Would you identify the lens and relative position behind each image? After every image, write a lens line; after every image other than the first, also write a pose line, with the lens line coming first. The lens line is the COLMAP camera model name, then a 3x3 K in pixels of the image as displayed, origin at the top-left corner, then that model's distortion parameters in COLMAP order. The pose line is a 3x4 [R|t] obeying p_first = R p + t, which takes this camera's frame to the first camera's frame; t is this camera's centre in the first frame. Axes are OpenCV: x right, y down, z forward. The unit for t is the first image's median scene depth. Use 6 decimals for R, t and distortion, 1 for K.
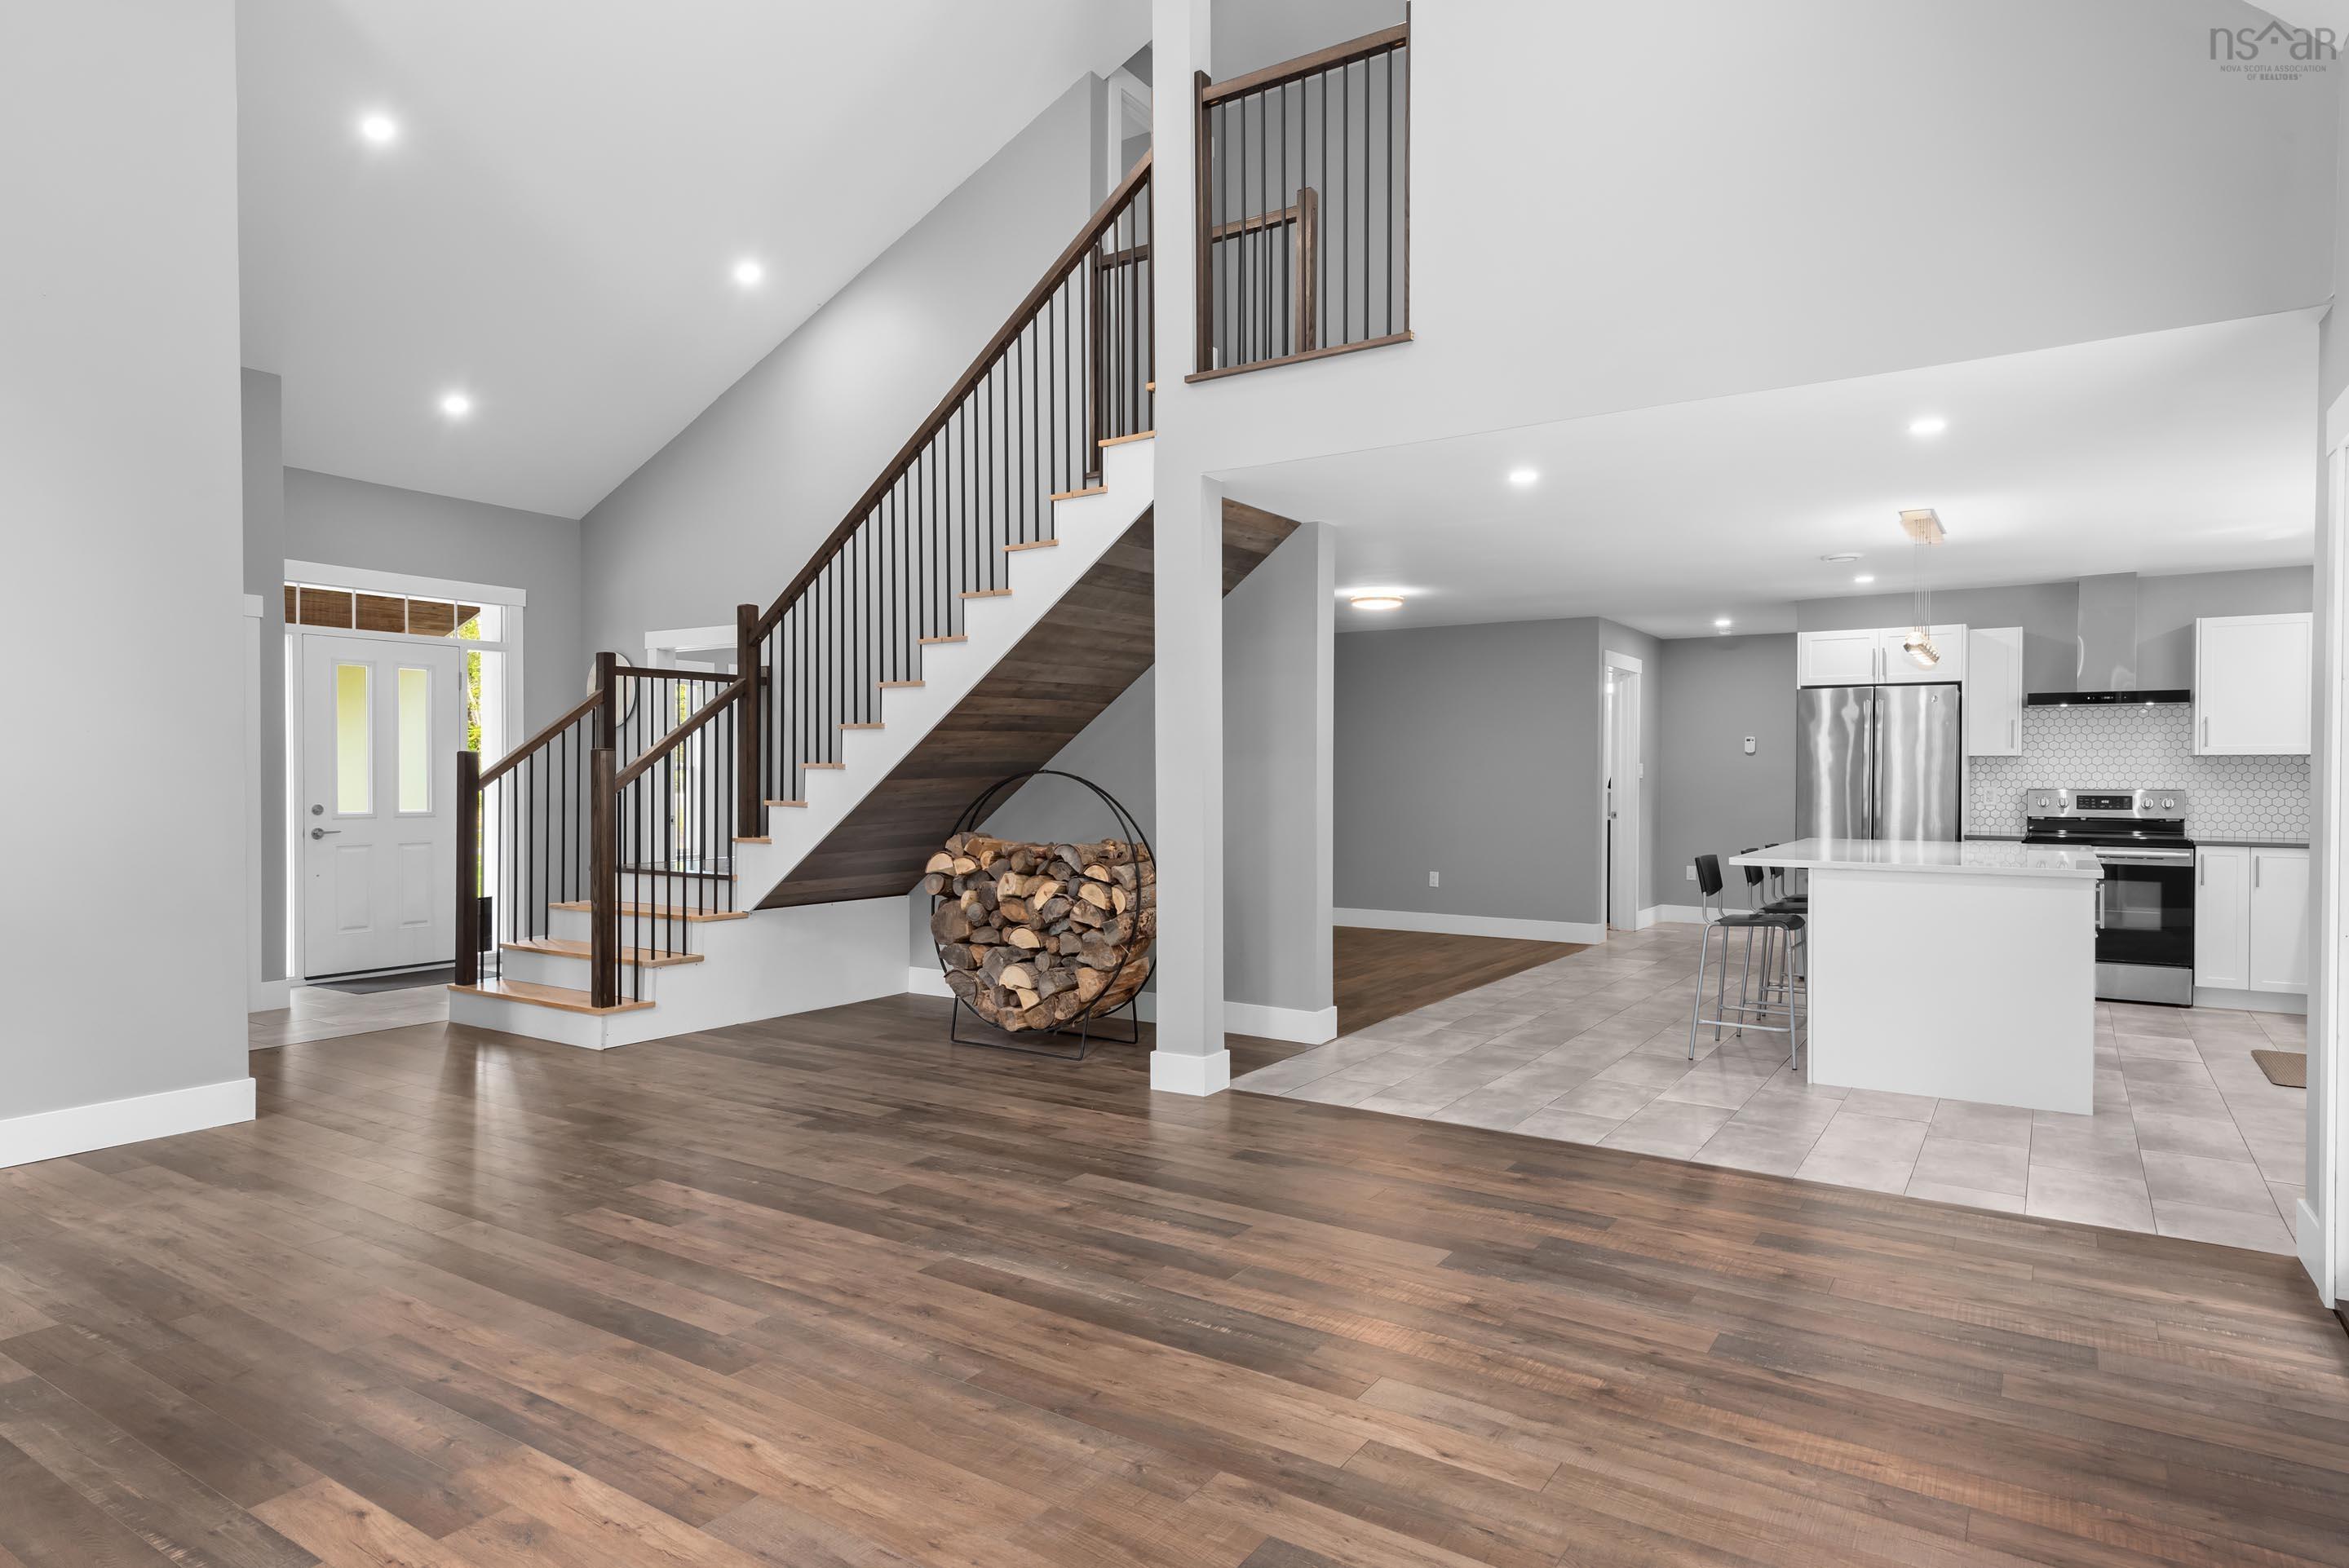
lens RADIAL K [[1329.4, 0, 1174.5], [0, 1329.4, 784.0], [0, 0, 1]] dist [0.006176, 0.000961]
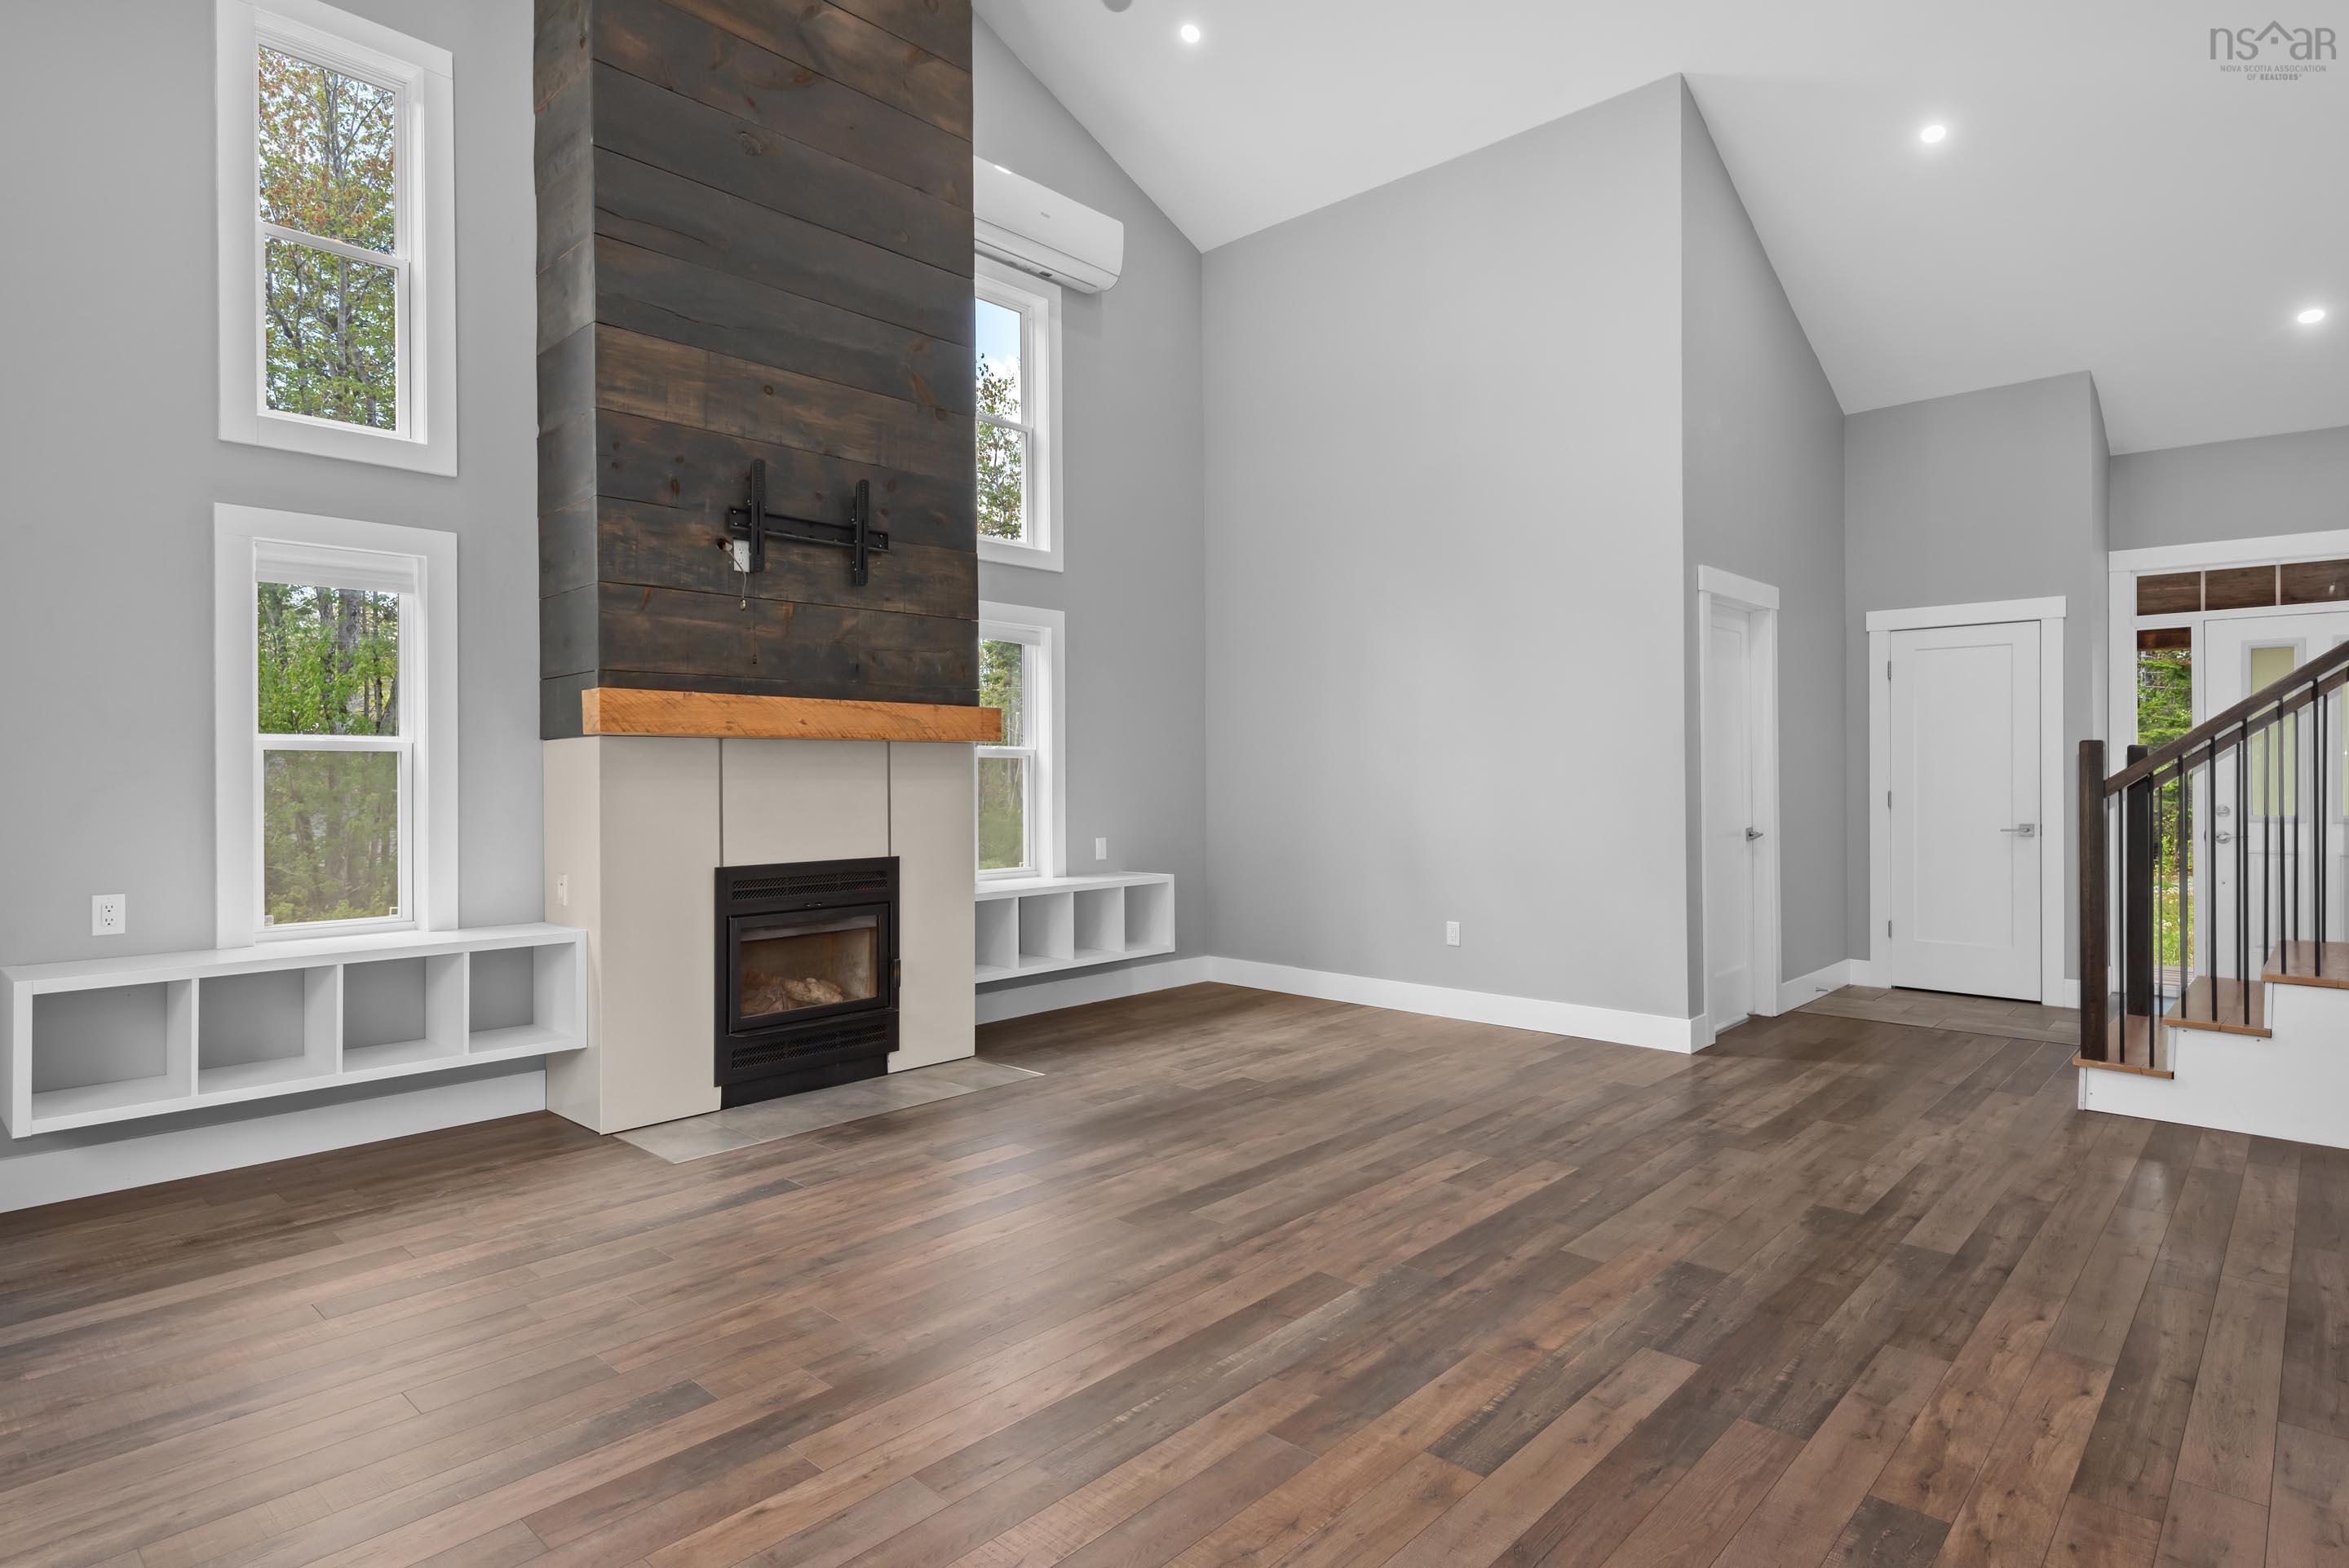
lens RADIAL K [[1257.1, 0, 1174.5], [0, 1257.1, 784.0], [0, 0, 1]] dist [0.002021, 0.000021]
pose [[-0.156204, 0.012384, -0.987647, 0.689232], [-0.009243, 0.999859, 0.013999, -0.005296], [0.987682, 0.011316, -0.156067, 0.970035]]
